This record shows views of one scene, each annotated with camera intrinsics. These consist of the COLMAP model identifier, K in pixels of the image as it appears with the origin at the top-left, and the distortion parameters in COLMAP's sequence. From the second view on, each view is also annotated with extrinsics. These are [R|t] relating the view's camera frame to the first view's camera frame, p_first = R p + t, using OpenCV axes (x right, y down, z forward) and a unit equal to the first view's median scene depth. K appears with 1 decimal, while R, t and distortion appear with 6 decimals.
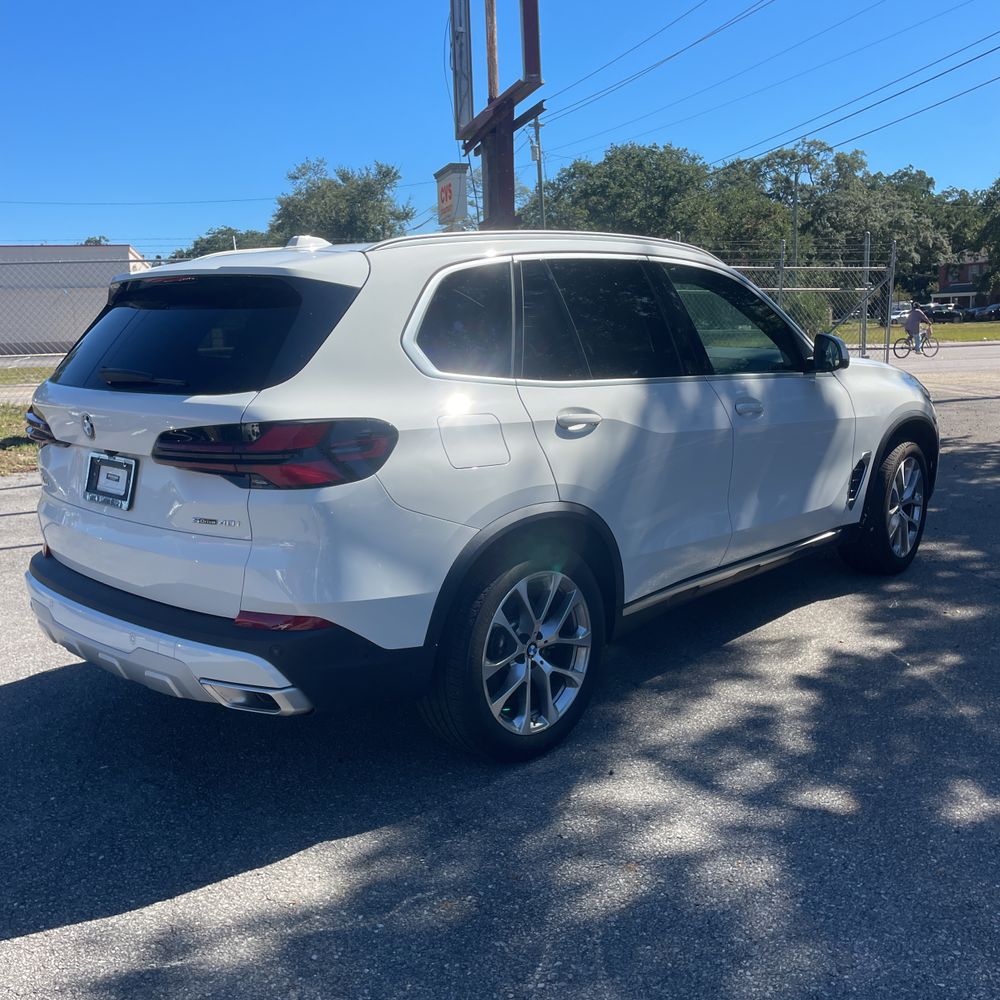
lens RADIAL K [[1018.3, 0, 485.1], [0, 1018.3, 471.8], [0, 0, 1]] dist [0.127019, -0.169387]
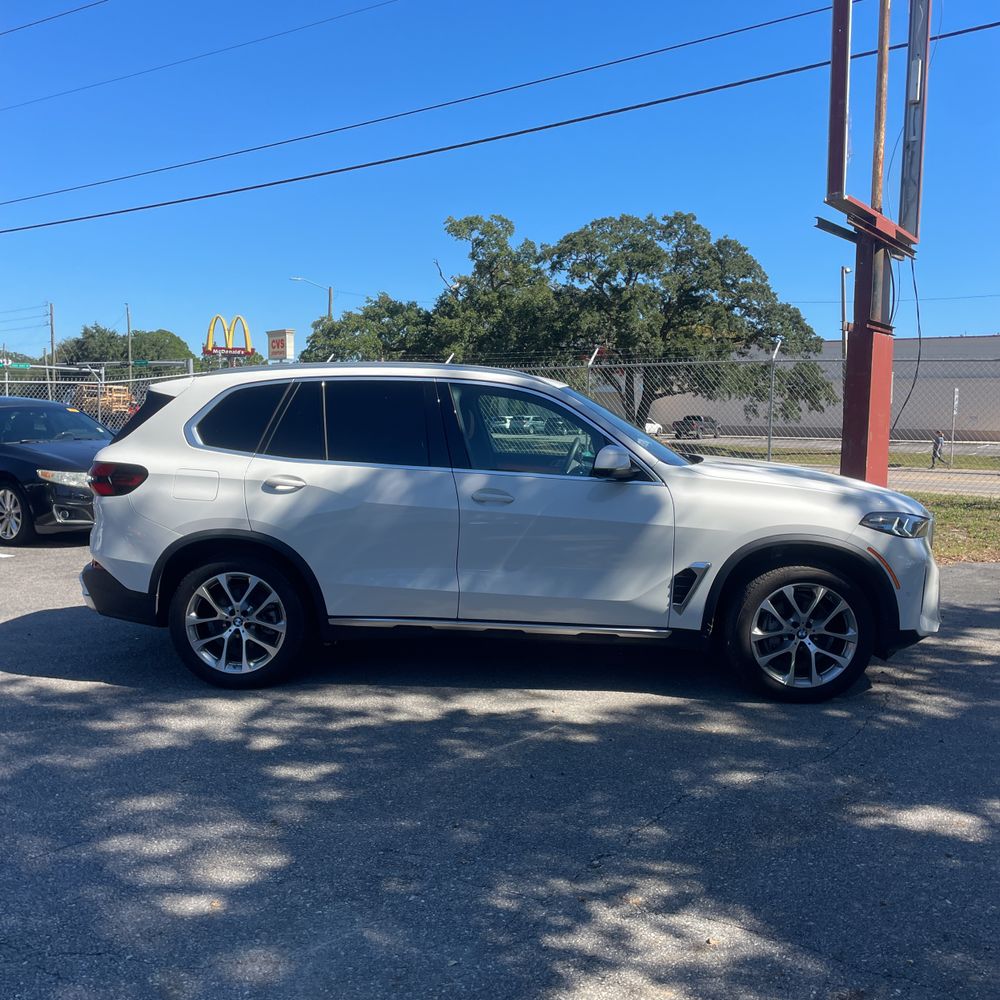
lens RADIAL K [[1018.3, 0, 485.1], [0, 1018.3, 471.8], [0, 0, 1]] dist [0.127019, -0.169387]
pose [[0.635064, 0.084872, -0.767783, 1.481320], [-0.148448, 0.988828, -0.013480, -0.092473], [0.758062, 0.122536, 0.640568, 0.227301]]
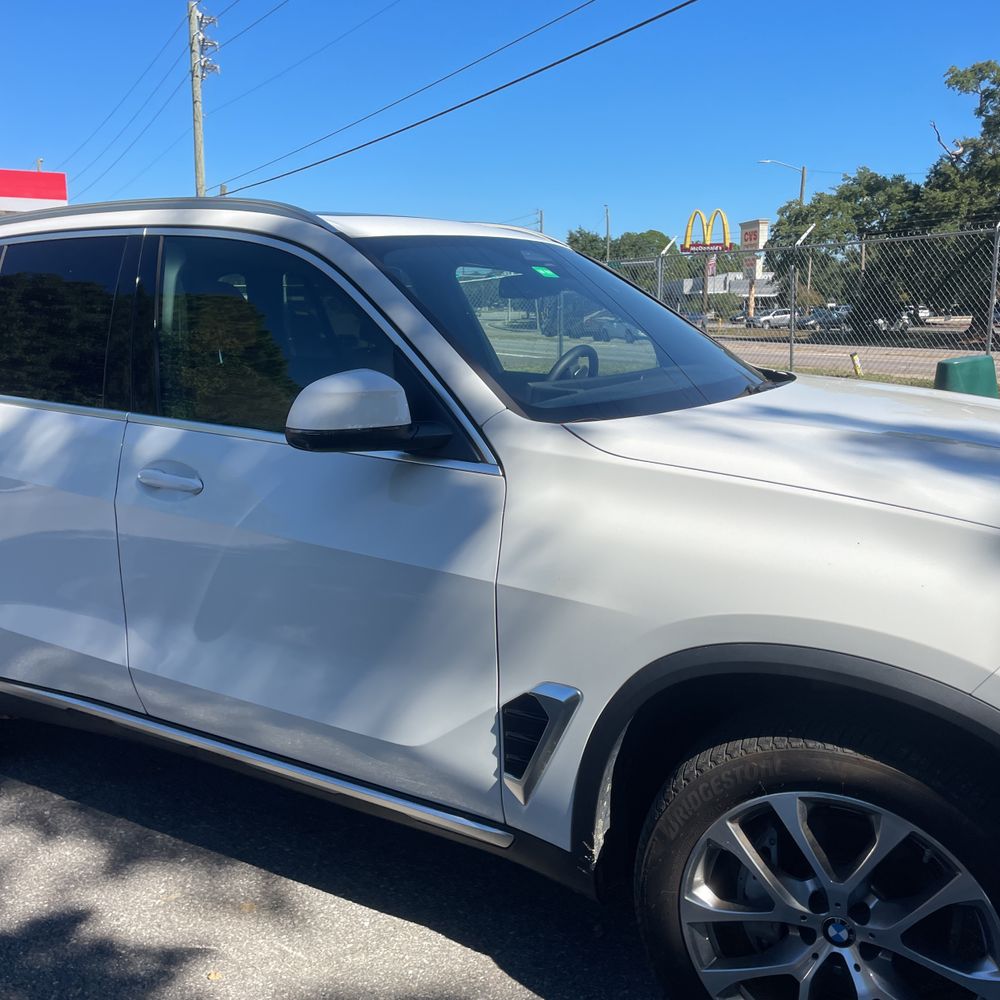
lens RADIAL K [[1009.0, 0, 491.4], [0, 1009.0, 474.1], [0, 0, 1]] dist [0.109751, -0.158412]
pose [[0.208378, 0.185925, -0.960214, 1.045816], [-0.146273, 0.976648, 0.157364, -0.225215], [0.967048, 0.107662, 0.230708, 1.273188]]
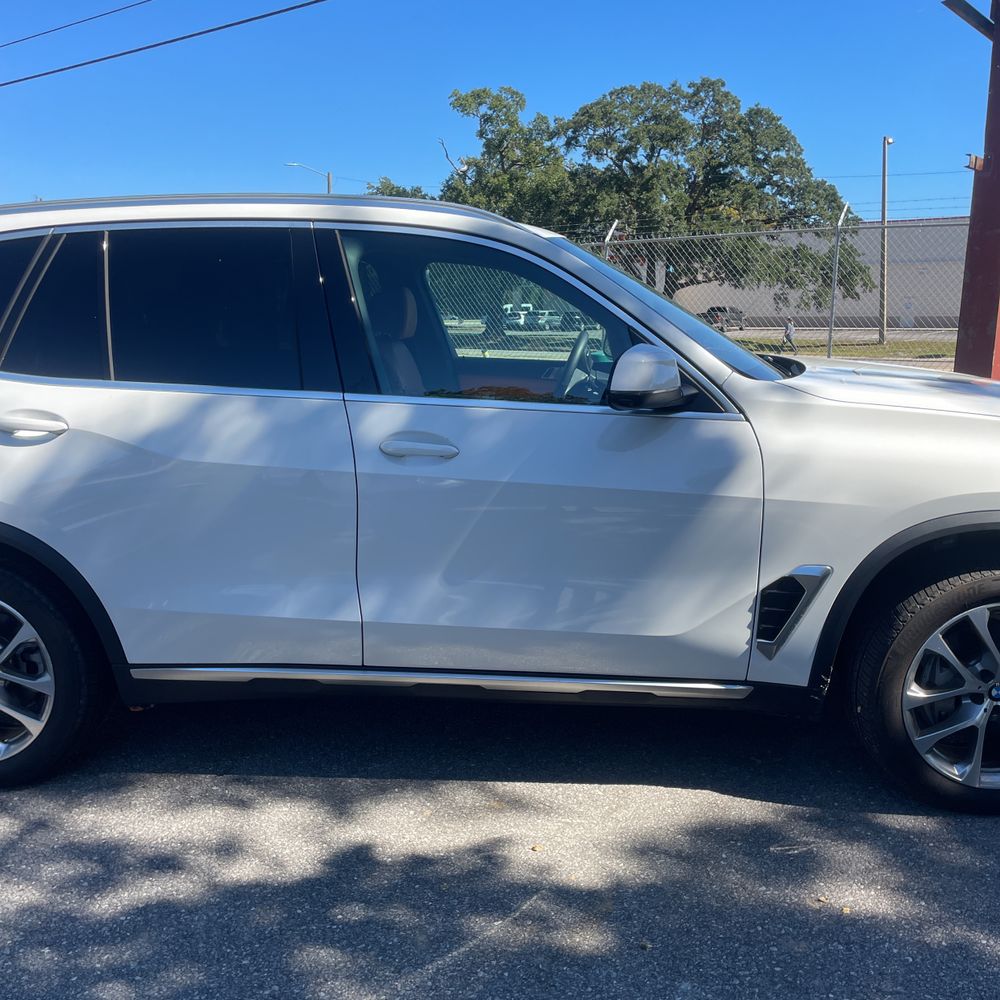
lens RADIAL K [[1012.5, 0, 495.3], [0, 1012.5, 498.9], [0, 0, 1]] dist [0.104215, -0.150174]
pose [[0.630119, 0.171135, -0.757405, 0.972384], [-0.131811, 0.984829, 0.112861, -0.136109], [0.765229, 0.028718, 0.643117, 0.751154]]
